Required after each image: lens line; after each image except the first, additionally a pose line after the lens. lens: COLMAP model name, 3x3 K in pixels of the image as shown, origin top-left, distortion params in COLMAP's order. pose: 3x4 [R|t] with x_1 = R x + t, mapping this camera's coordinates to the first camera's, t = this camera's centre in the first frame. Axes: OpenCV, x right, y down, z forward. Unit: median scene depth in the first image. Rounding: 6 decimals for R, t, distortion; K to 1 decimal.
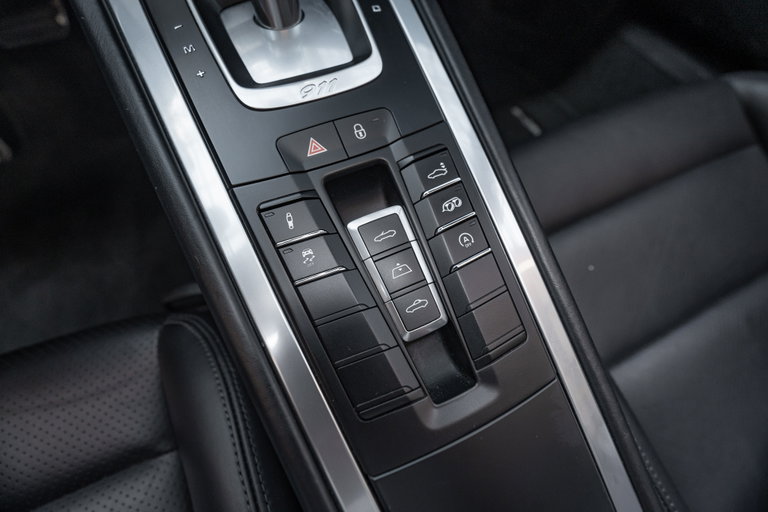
lens RADIAL K [[344.1, 0, 381.6], [0, 344.1, 250.0], [0, 0, 1]] dist [-0.000958, 0.000998]
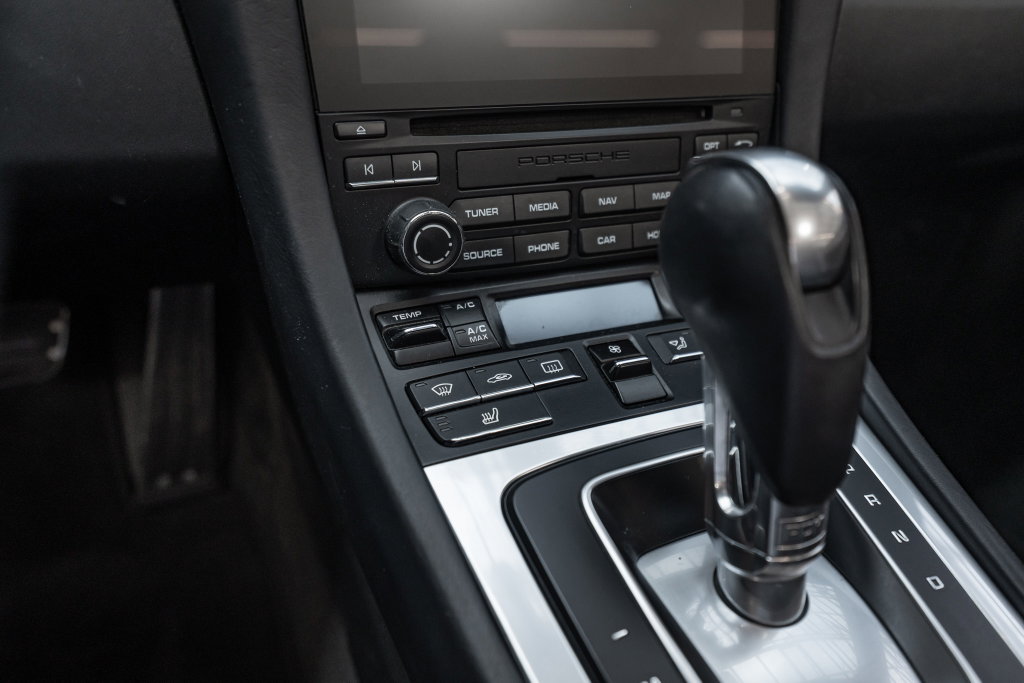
lens RADIAL K [[784.7, 0, 511.5], [0, 784.7, 347.3], [0, 0, 1]] dist [0.030933, -0.003761]
pose [[0.997944, 0.059325, 0.024255, -0.871203], [-0.041665, 0.888060, -0.457835, -0.507662], [-0.048701, 0.455883, 0.888706, -0.300038]]
